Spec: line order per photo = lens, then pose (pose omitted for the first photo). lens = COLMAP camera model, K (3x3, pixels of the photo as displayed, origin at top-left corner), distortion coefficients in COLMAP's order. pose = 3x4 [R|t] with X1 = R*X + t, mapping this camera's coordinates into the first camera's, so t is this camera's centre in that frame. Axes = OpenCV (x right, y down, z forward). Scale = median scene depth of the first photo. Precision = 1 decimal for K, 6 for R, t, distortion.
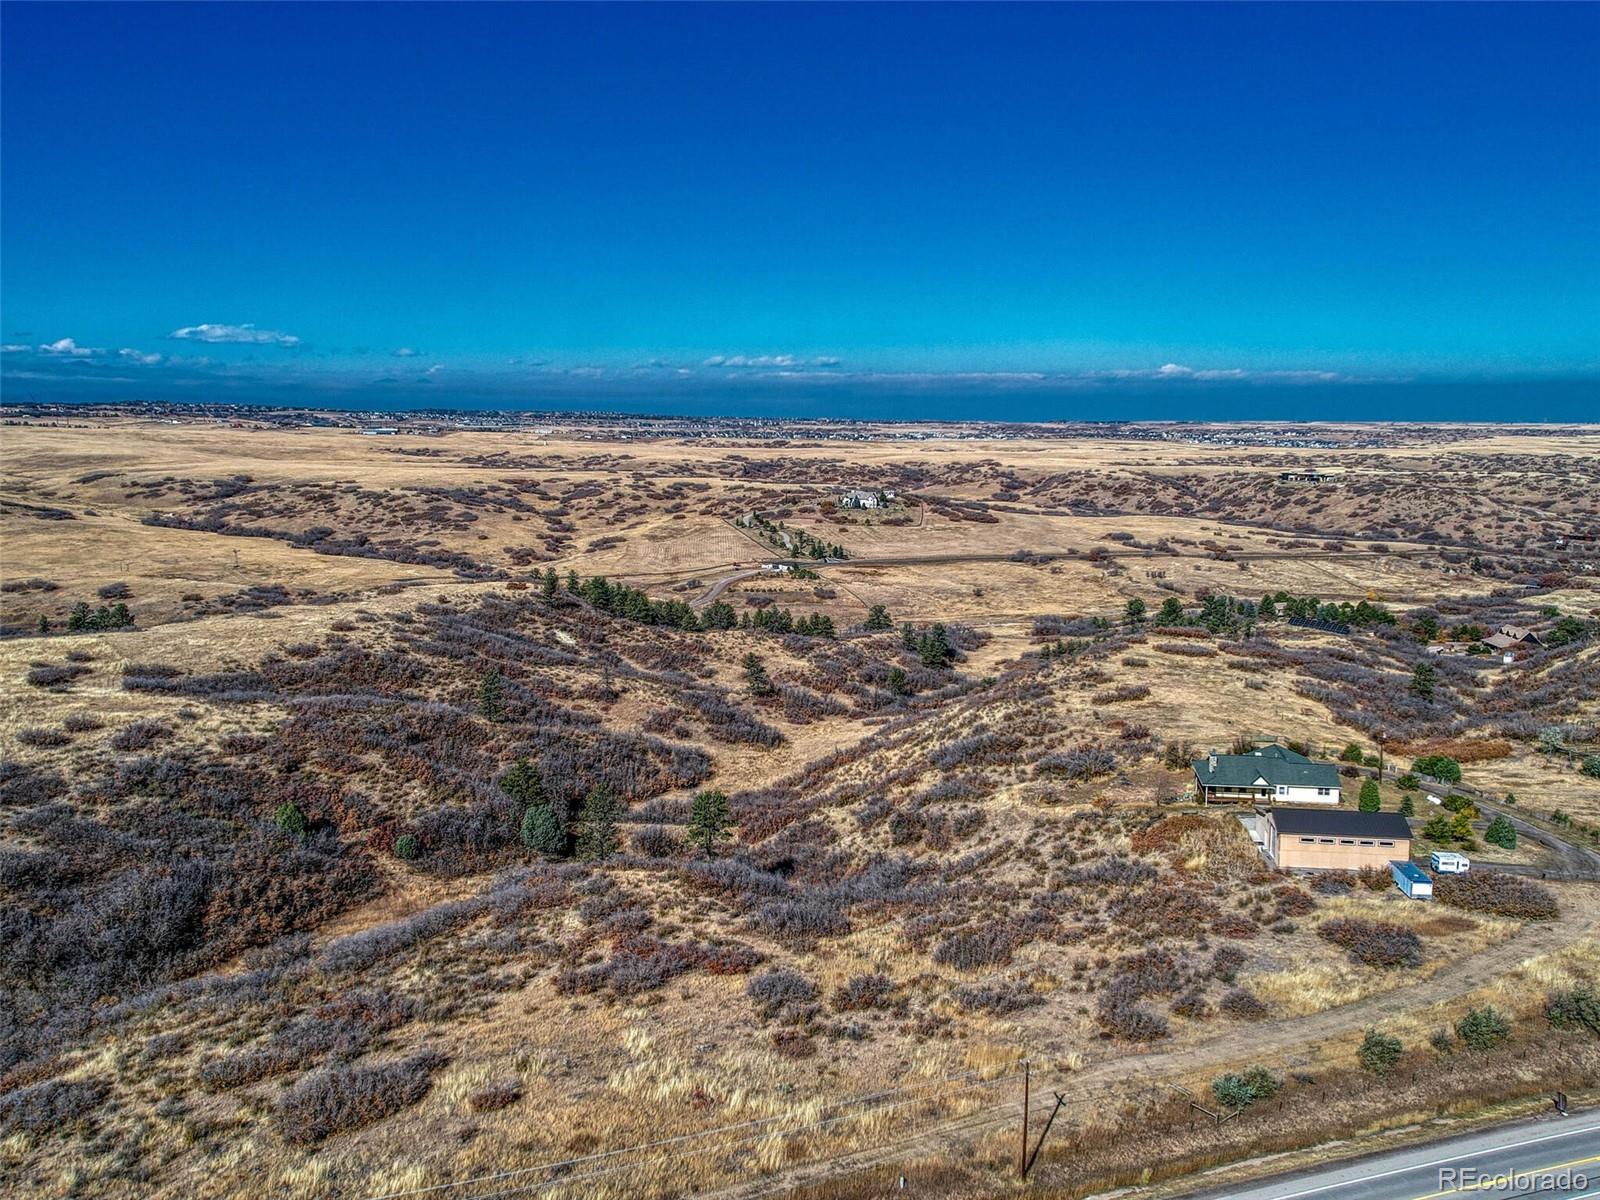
lens RADIAL K [[1400.8, 0, 801.8], [0, 1400.8, 607.7], [0, 0, 1]] dist [0.143079, -0.197346]
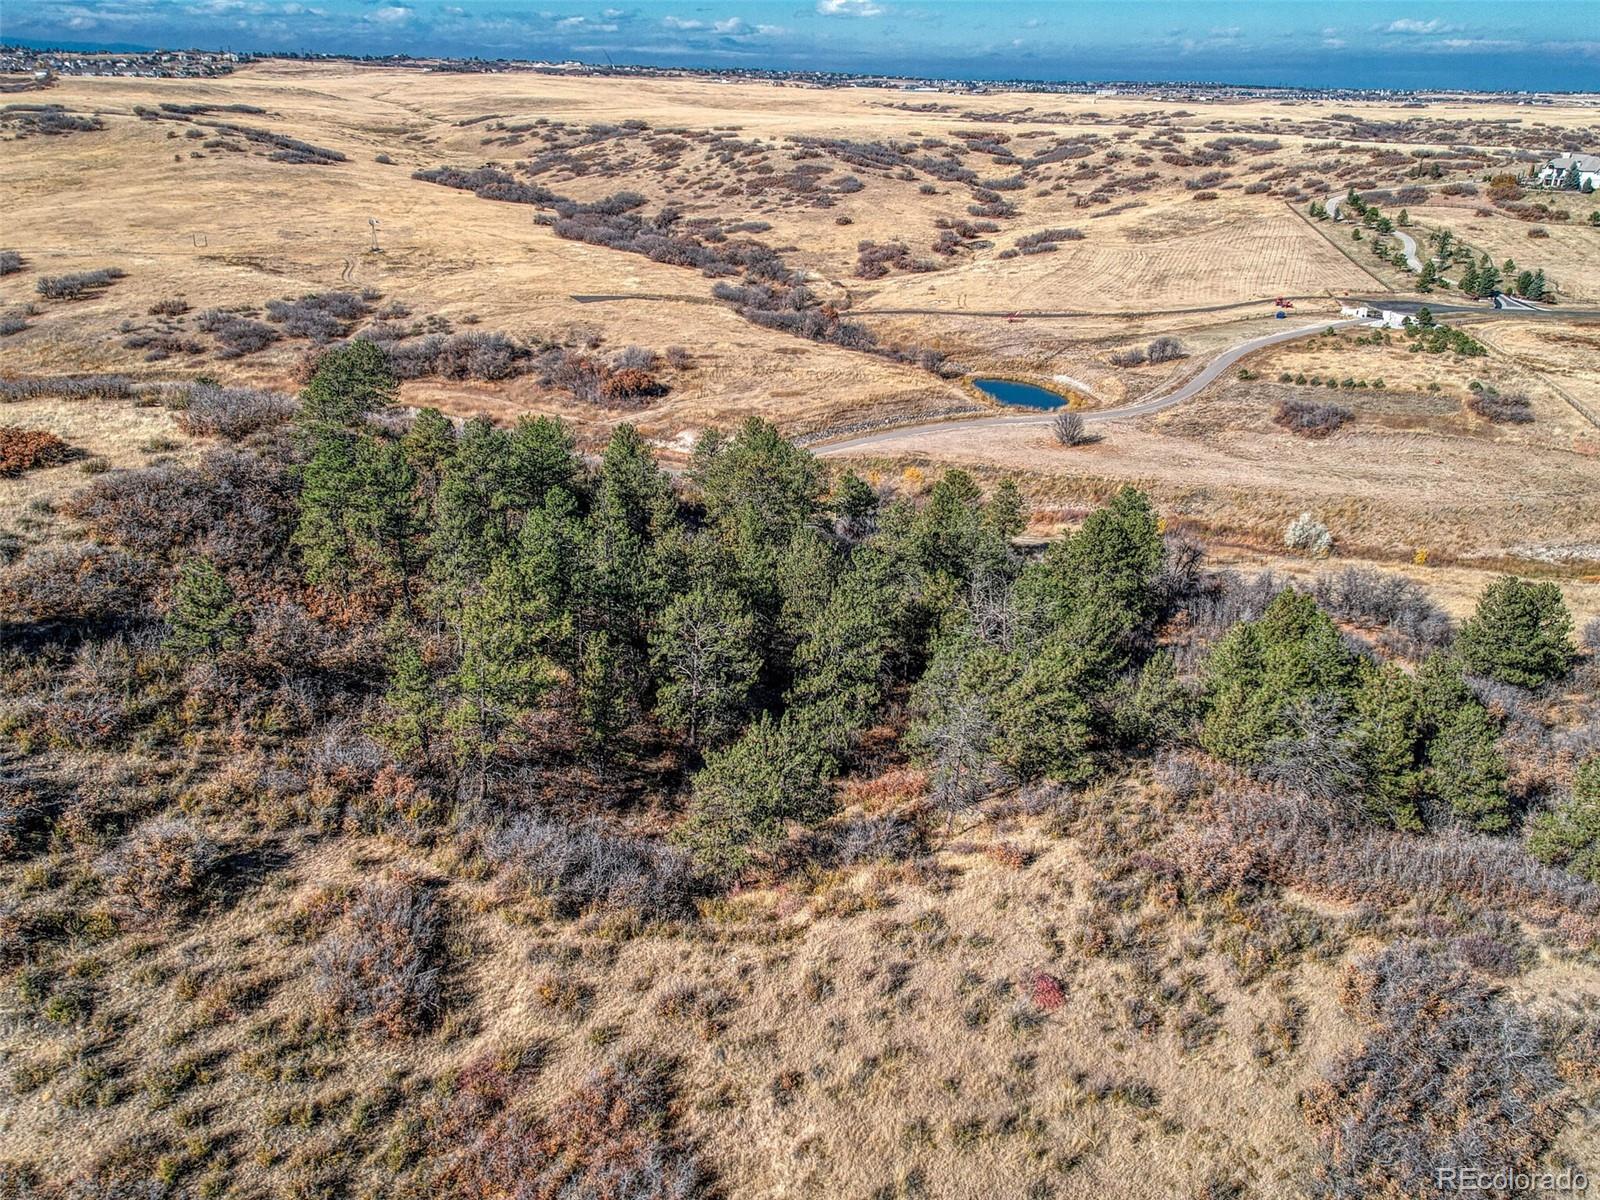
lens RADIAL K [[1332.2, 0, 801.2], [0, 1332.2, 615.0], [0, 0, 1]] dist [0.129287, -0.162007]
pose [[0.916251, 0.156116, -0.368935, -0.008868], [-0.067252, 0.967814, 0.242514, -0.023104], [0.394920, -0.197392, 0.897259, 0.410535]]
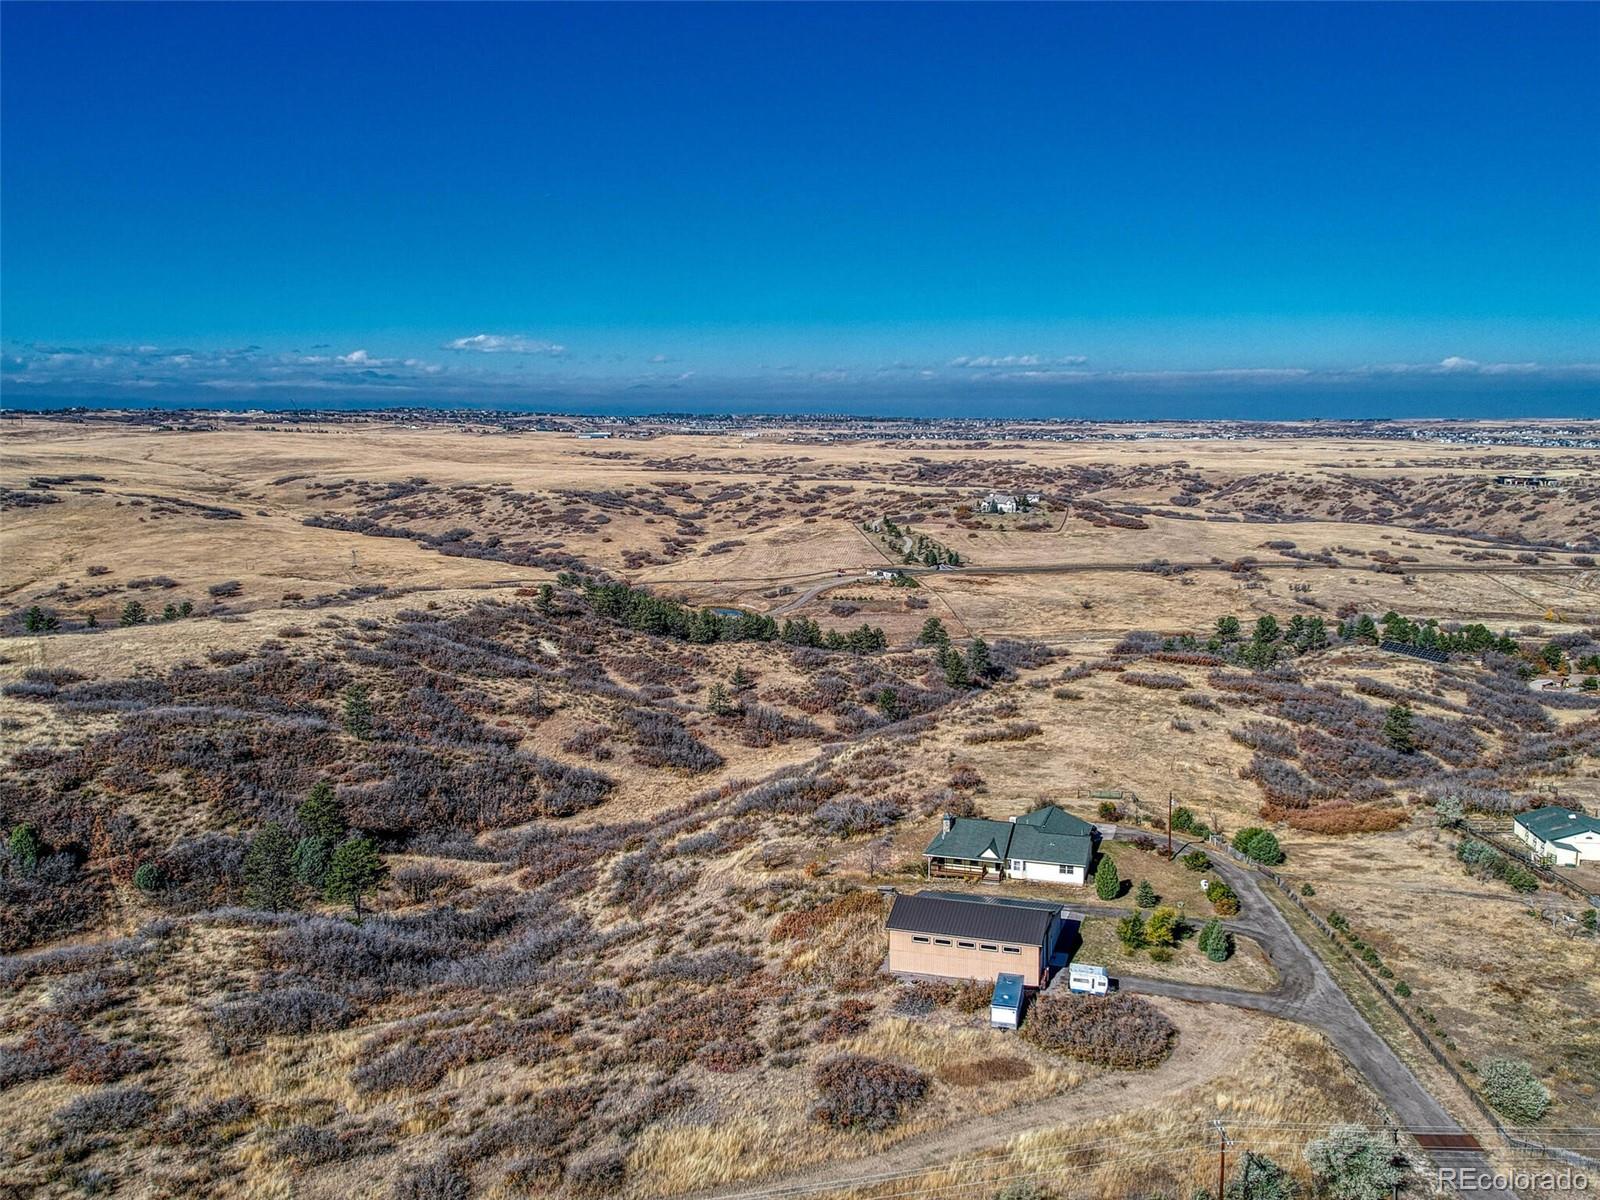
lens RADIAL K [[1400.8, 0, 801.8], [0, 1400.8, 607.7], [0, 0, 1]] dist [0.143079, -0.197346]
pose [[0.985728, 0.018045, -0.167373, 0.070974], [-0.018244, 0.999834, 0.000352, -0.004115], [0.167352, 0.002707, 0.985894, 0.032952]]
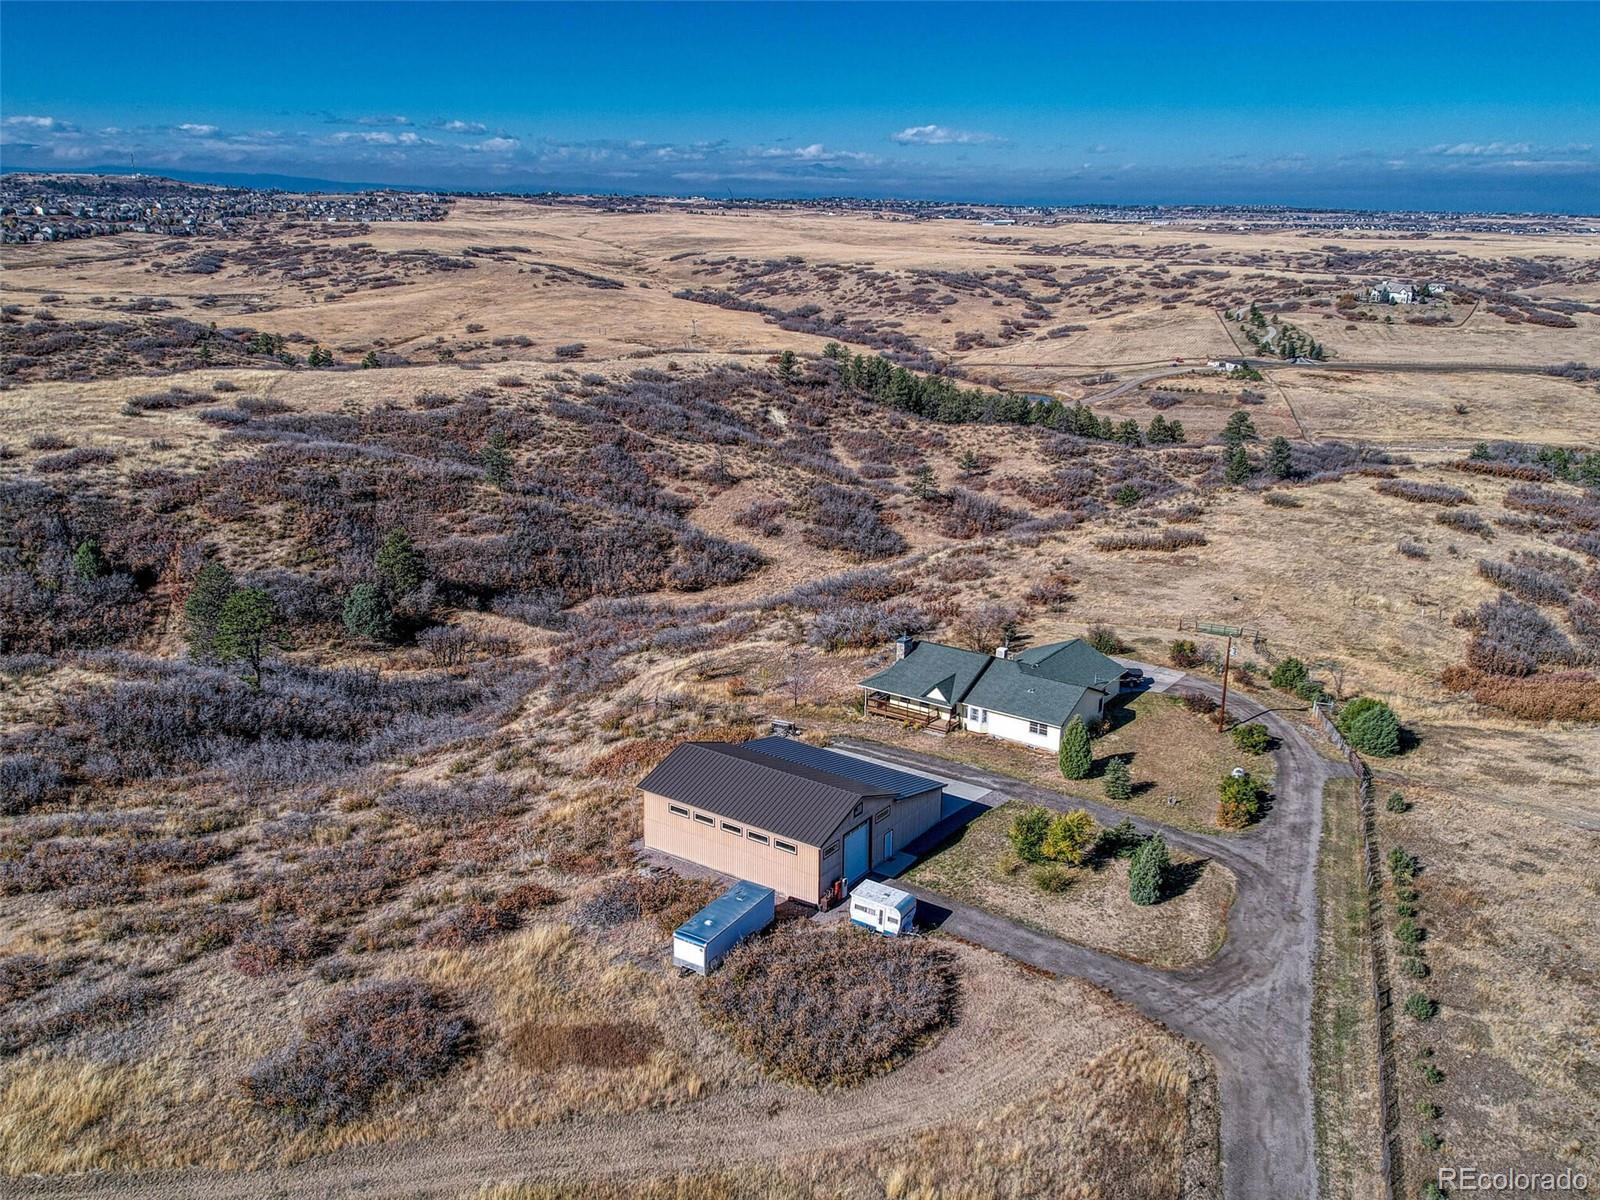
lens RADIAL K [[1316.2, 0, 803.2], [0, 1316.2, 613.5], [0, 0, 1]] dist [0.123322, -0.148528]
pose [[0.890514, 0.141150, -0.432506, 0.103528], [-0.072135, 0.982435, 0.172098, -0.000874], [0.449200, -0.122057, 0.885054, 0.097078]]
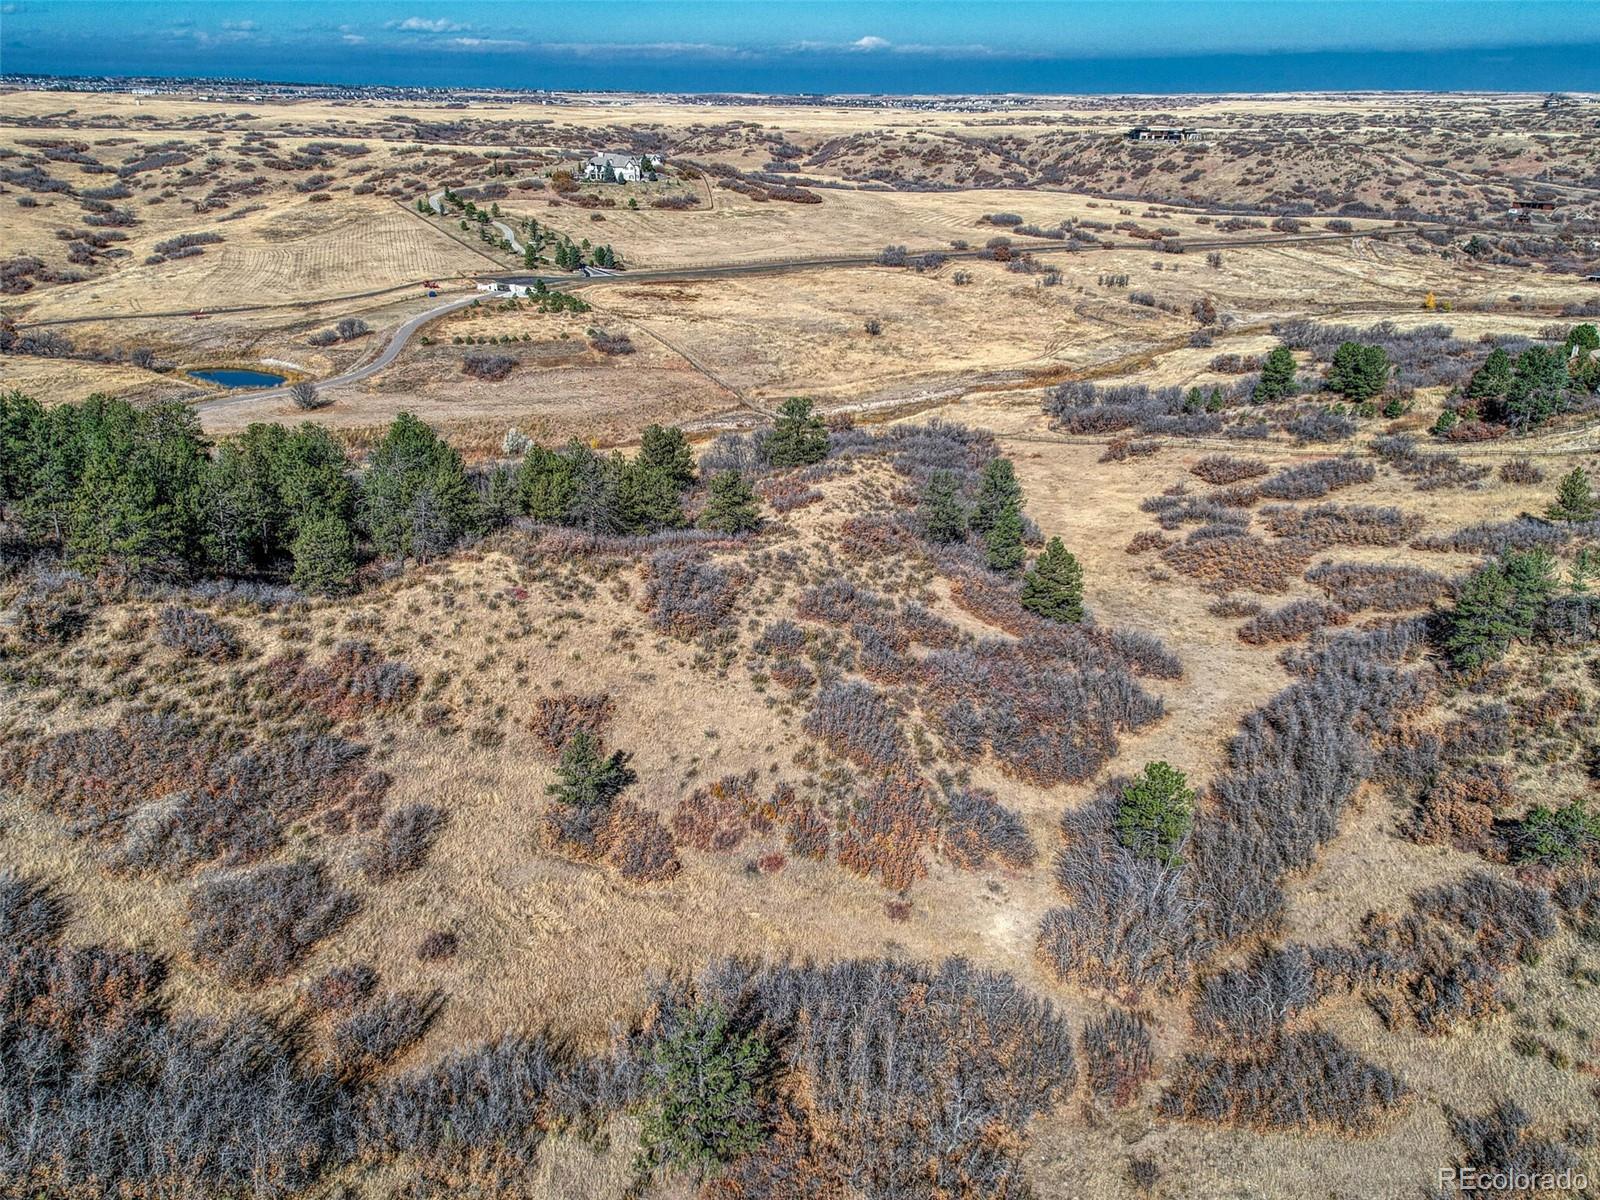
lens RADIAL K [[1360.5, 0, 797.4], [0, 1360.5, 608.6], [0, 0, 1]] dist [0.126654, -0.150097]
pose [[0.976165, -0.078143, 0.202472, -0.020001], [0.031584, 0.974148, 0.223691, -0.018599], [-0.214718, -0.211965, 0.953398, 0.332732]]
